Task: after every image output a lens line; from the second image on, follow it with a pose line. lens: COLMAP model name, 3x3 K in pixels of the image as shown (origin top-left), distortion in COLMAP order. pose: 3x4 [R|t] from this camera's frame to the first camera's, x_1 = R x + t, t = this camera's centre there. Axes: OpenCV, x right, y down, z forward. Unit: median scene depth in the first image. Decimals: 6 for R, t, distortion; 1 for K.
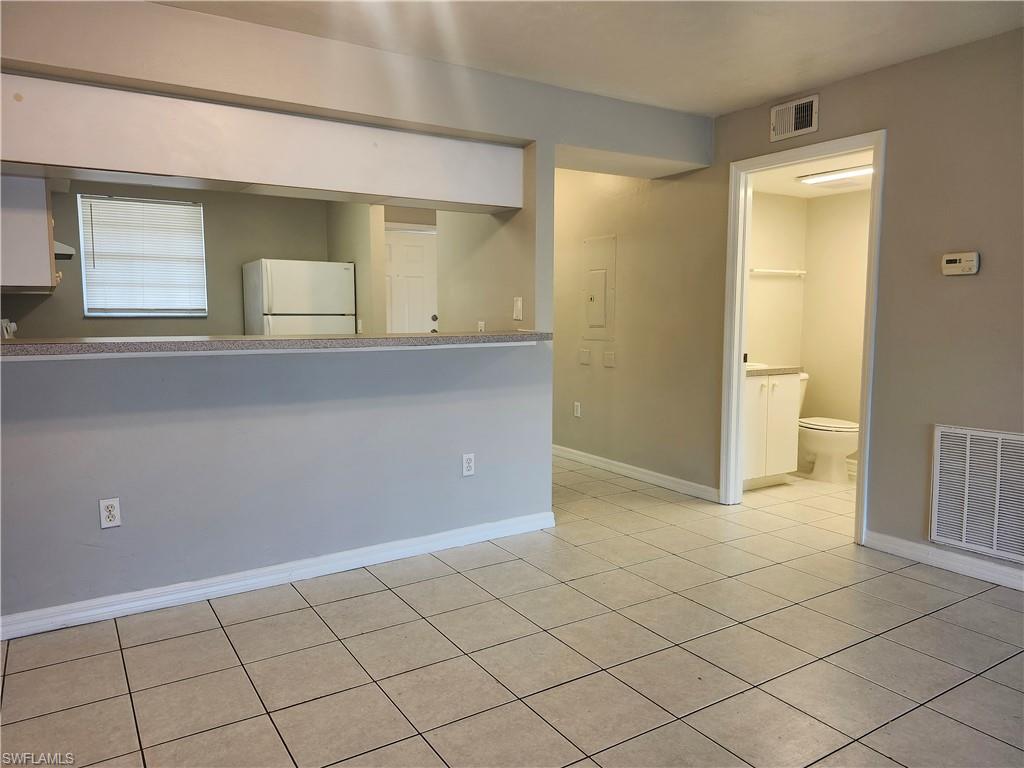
lens RADIAL K [[704.4, 0, 494.8], [0, 704.4, 366.0], [0, 0, 1]] dist [0.045401, -0.030665]
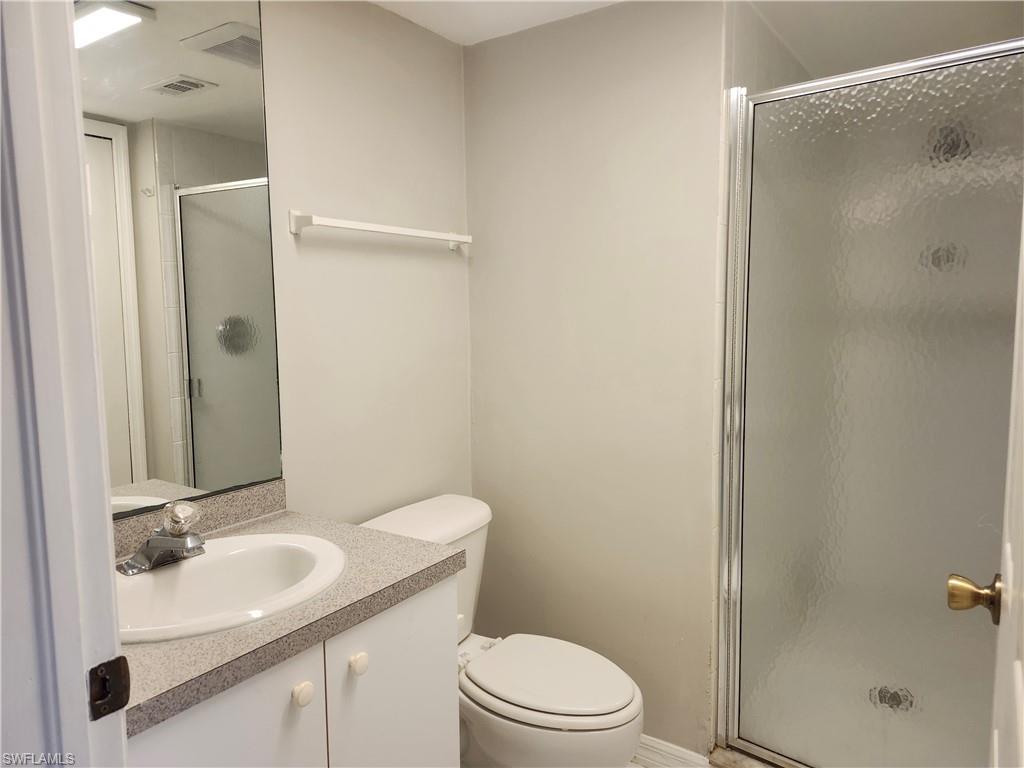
lens RADIAL K [[704.4, 0, 511.1], [0, 704.4, 383.2], [0, 0, 1]] dist [0.045401, -0.030665]
pose [[0.913003, -0.054712, 0.404267, 0.302045], [0.047311, 0.998480, 0.028283, -0.065710], [-0.405200, -0.006696, 0.914204, 0.650766]]
